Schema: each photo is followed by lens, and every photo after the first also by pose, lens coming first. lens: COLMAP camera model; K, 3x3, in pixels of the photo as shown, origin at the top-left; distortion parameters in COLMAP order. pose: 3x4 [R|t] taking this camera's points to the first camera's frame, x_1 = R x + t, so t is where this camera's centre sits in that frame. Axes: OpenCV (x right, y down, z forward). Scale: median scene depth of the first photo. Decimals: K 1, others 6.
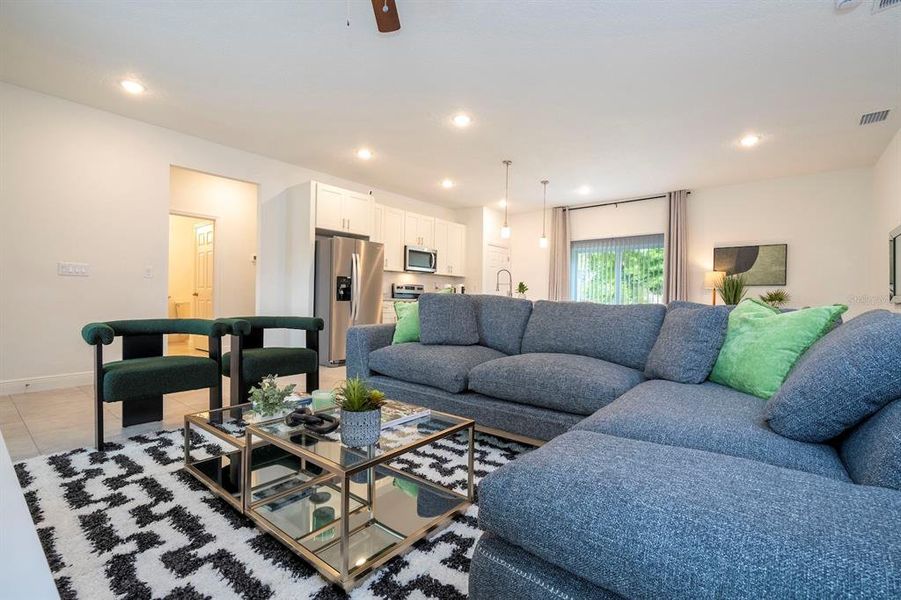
lens RADIAL K [[405.2, 0, 452.1], [0, 405.2, 301.3], [0, 0, 1]] dist [0.000553, 0.000218]
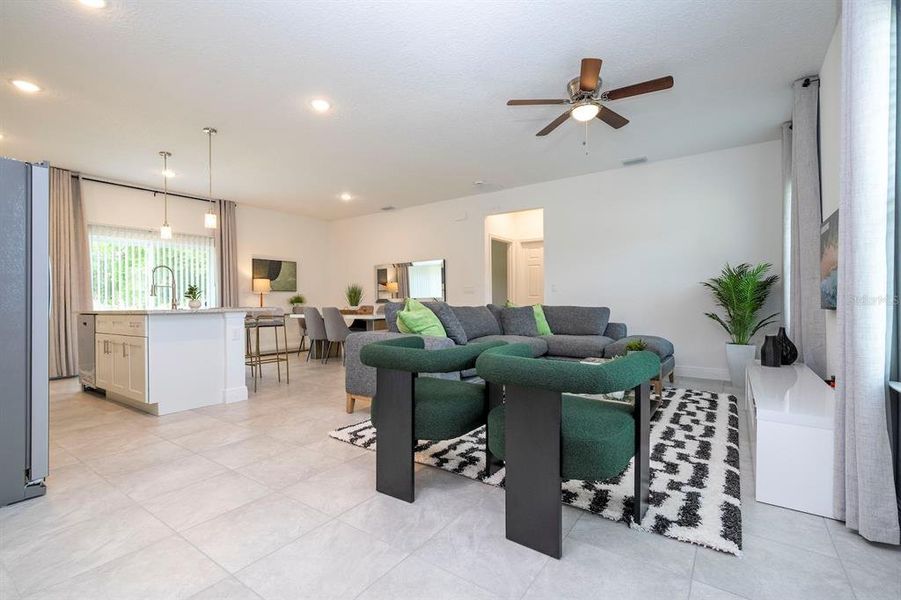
lens RADIAL K [[404.5, 0, 459.3], [0, 404.5, 300.5], [0, 0, 1]] dist [0.001605, 0.000466]
pose [[-0.085629, -0.015792, 0.996202, -0.574140], [0.013844, 0.999759, 0.017038, -0.021406], [-0.996231, 0.015251, -0.085390, 0.504126]]
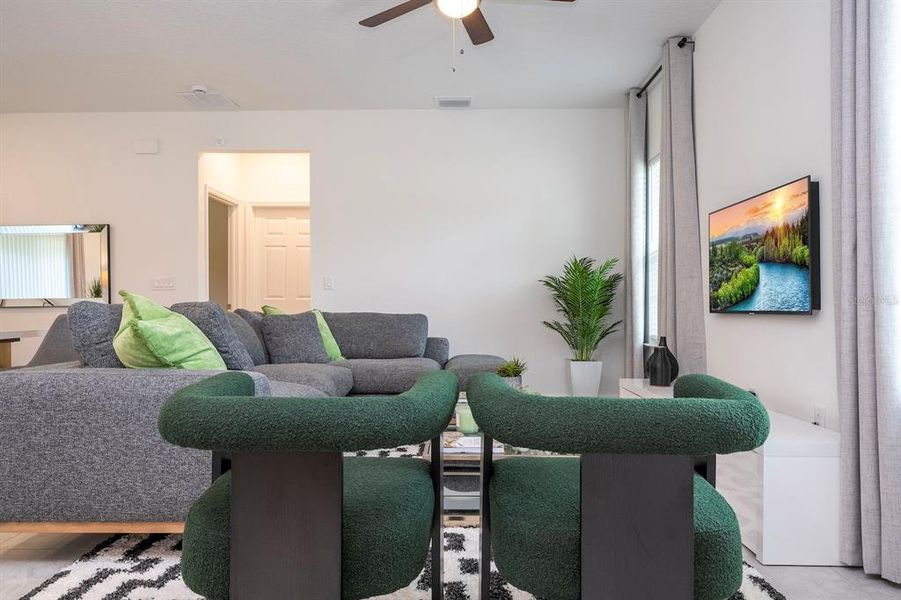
lens RADIAL K [[610.4, 0, 454.6], [0, 610.4, 300.5], [0, 0, 1]] dist [0.002368, 0.002338]
pose [[-0.624850, -0.006652, 0.780717, -0.454149], [-0.001033, 0.999970, 0.007693, -0.014626], [-0.780744, 0.004000, -0.624838, 0.608540]]
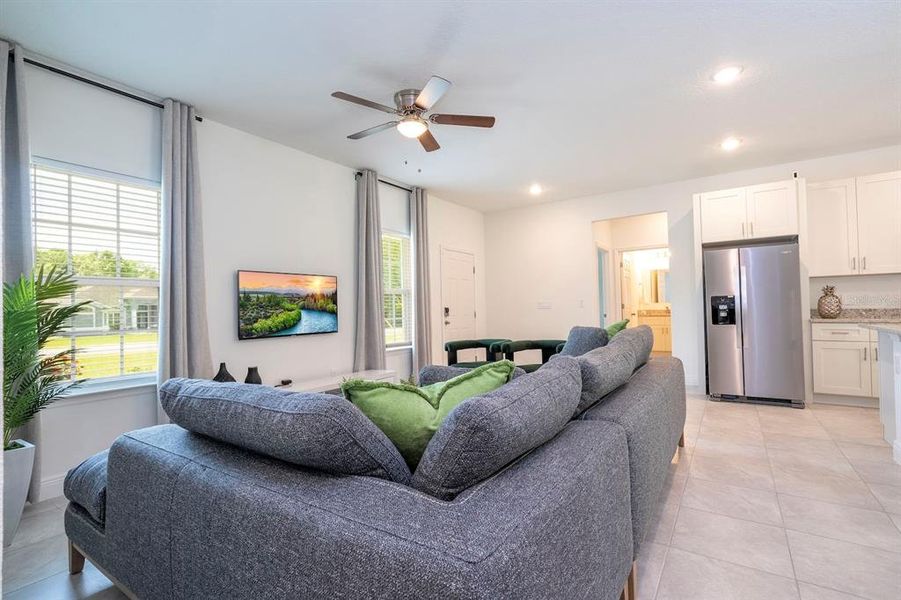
lens RADIAL K [[419.1, 0, 461.4], [0, 419.1, 302.2], [0, 0, 1]] dist [-0.000025, 0.000242]
pose [[0.110037, -0.035415, -0.993296, 0.440373], [0.021381, 0.999218, -0.033258, -0.025075], [0.993697, -0.017578, 0.110708, 0.295255]]
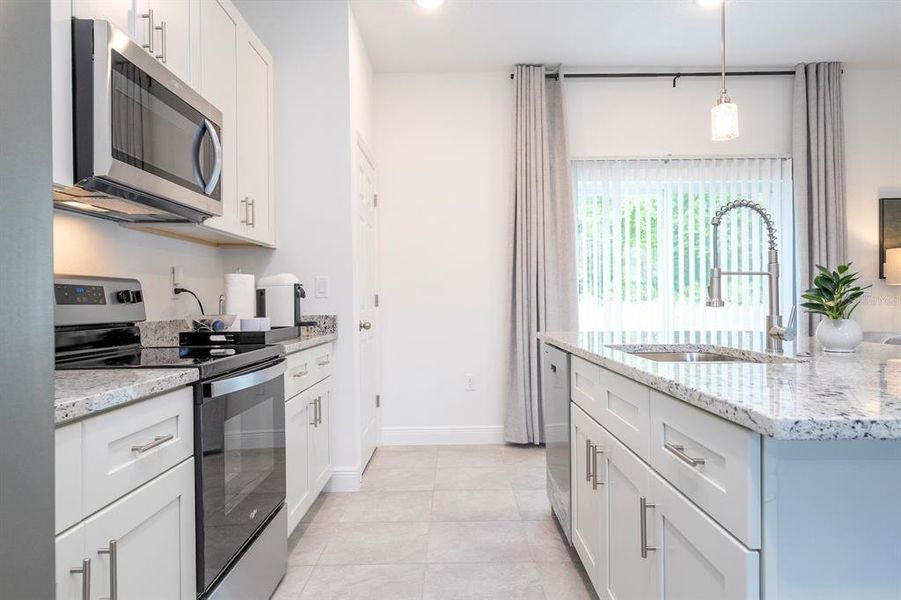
lens RADIAL K [[573.0, 0, 453.8], [0, 573.0, 299.9], [0, 0, 1]] dist [0.005089, 0.001042]
pose [[0.769995, -0.026202, 0.637512, -0.159846], [0.025521, 0.999622, 0.010260, -0.033260], [-0.637540, 0.008370, 0.770372, 0.802132]]
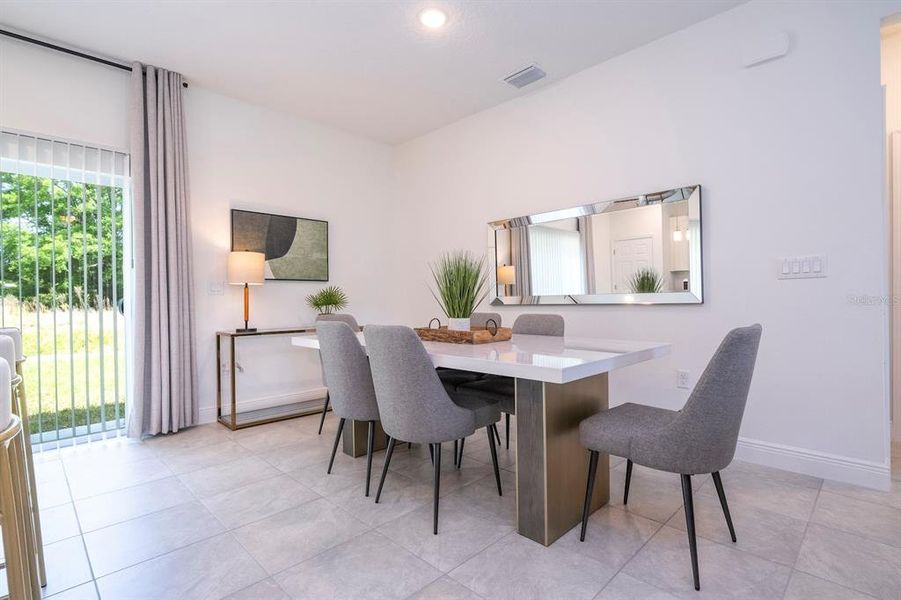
lens RADIAL K [[422.0, 0, 456.6], [0, 422.0, 299.4], [0, 0, 1]] dist [-0.008652, 0.001525]
pose [[0.097318, -0.017653, 0.995097, 0.117248], [0.018275, 0.999706, 0.015947, -0.014772], [-0.995086, 0.016634, 0.097612, 0.648093]]
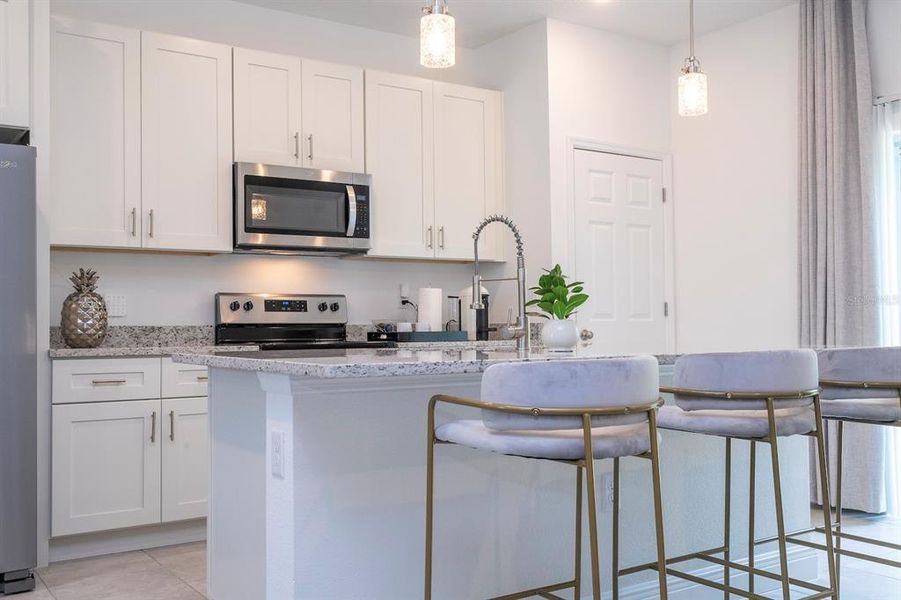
lens RADIAL K [[873.1, 0, 455.7], [0, 873.1, 301.9], [0, 0, 1]] dist [0.011540, 0.001805]
pose [[0.961212, -0.035709, -0.273490, 0.223962], [0.027939, 0.999089, -0.032255, -0.012995], [0.274393, 0.023362, 0.961334, 0.470805]]
